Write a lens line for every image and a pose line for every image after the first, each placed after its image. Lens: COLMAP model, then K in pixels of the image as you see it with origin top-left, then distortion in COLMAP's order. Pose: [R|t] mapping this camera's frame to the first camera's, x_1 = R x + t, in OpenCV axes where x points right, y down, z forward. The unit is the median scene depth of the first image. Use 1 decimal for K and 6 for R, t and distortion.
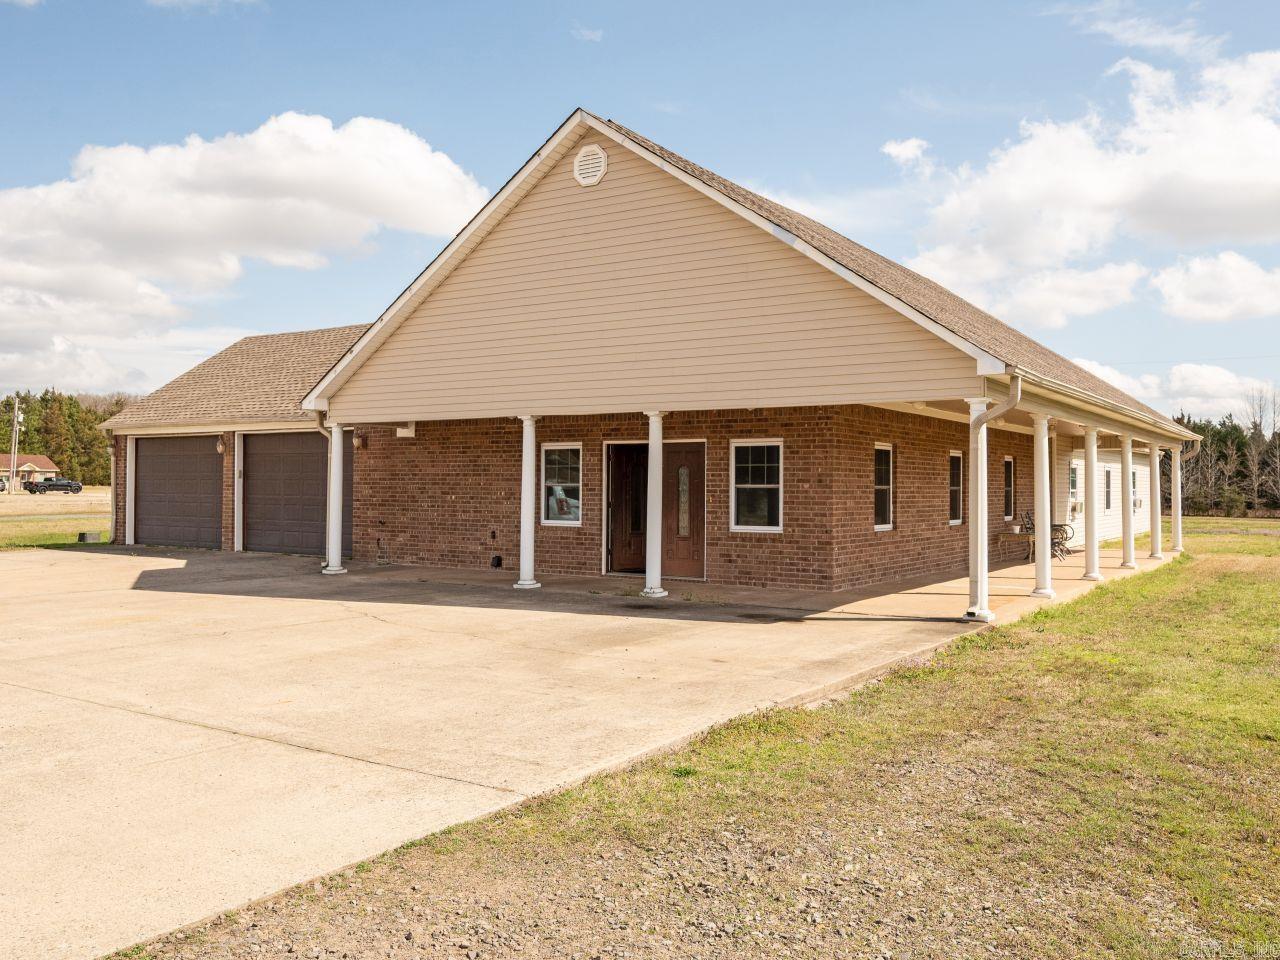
lens RADIAL K [[1088.5, 0, 638.6], [0, 1088.5, 479.7], [0, 0, 1]] dist [0.006704, 0.003151]
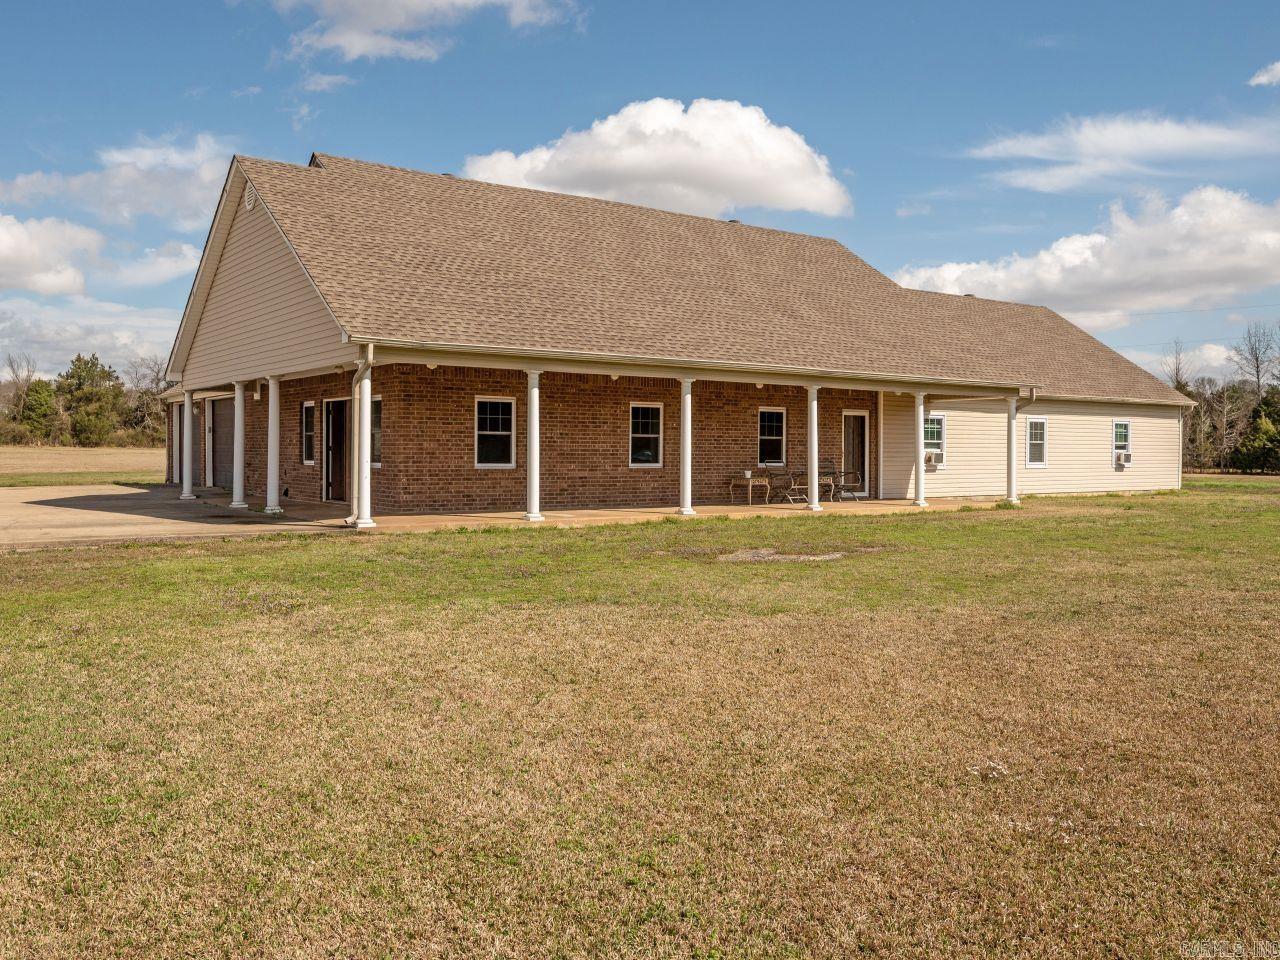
lens RADIAL K [[1088.5, 0, 644.1], [0, 1088.5, 477.4], [0, 0, 1]] dist [0.006704, 0.003151]
pose [[0.927113, 0.005039, -0.374747, 0.699895], [0.005786, 0.999598, 0.027757, 0.021236], [0.374736, -0.027902, 0.926712, -0.053917]]
